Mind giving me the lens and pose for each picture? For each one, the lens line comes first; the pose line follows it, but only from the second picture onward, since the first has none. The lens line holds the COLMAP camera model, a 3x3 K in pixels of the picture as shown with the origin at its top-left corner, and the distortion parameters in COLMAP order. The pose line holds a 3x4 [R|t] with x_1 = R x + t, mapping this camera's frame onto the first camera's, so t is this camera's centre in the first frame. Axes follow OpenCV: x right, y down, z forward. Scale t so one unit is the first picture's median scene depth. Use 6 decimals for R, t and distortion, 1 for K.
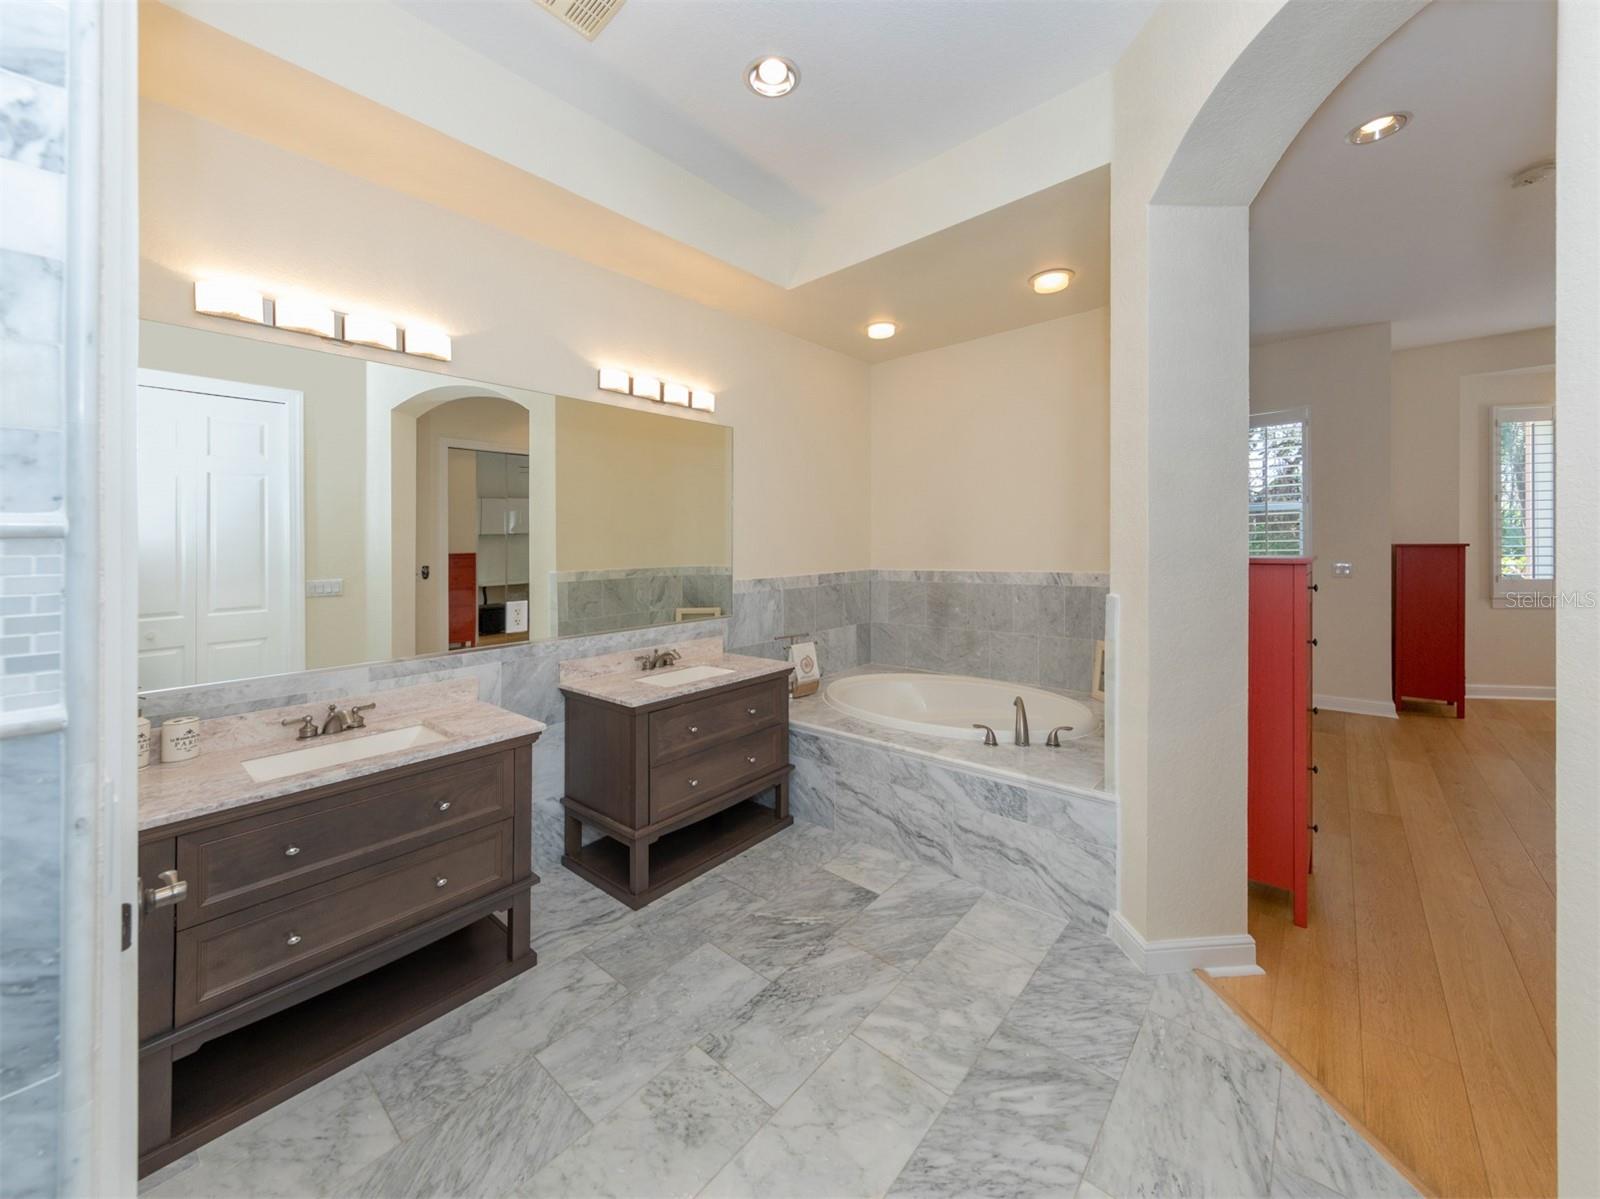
lens RADIAL K [[595.1, 0, 801.9], [0, 595.1, 558.9], [0, 0, 1]] dist [0.001184, 0.000140]
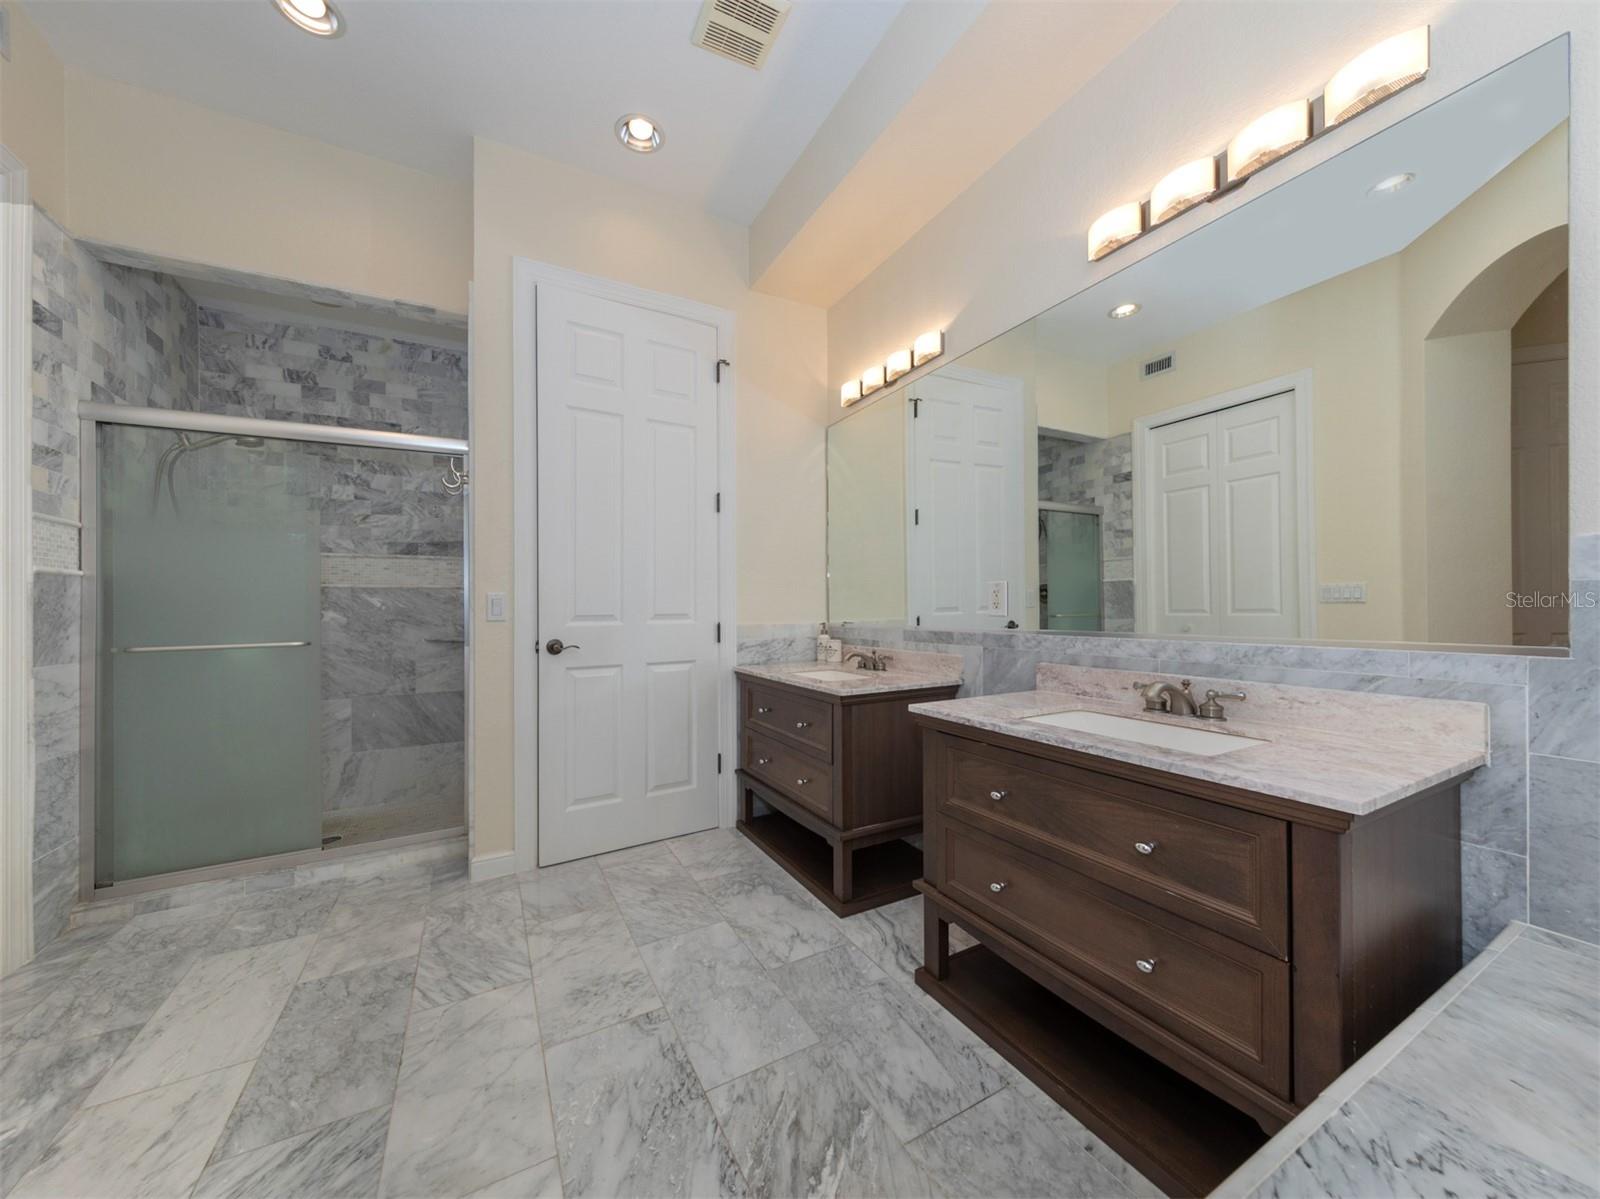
lens RADIAL K [[585.0, 0, 800.0], [0, 585.0, 599.5], [0, 0, 1]] dist [0.000783, -0.000061]
pose [[-0.360534, 0.007169, -0.932719, 0.491484], [0.001495, 0.999974, 0.007108, 0.105814], [0.932745, 0.001169, -0.360535, 1.201112]]
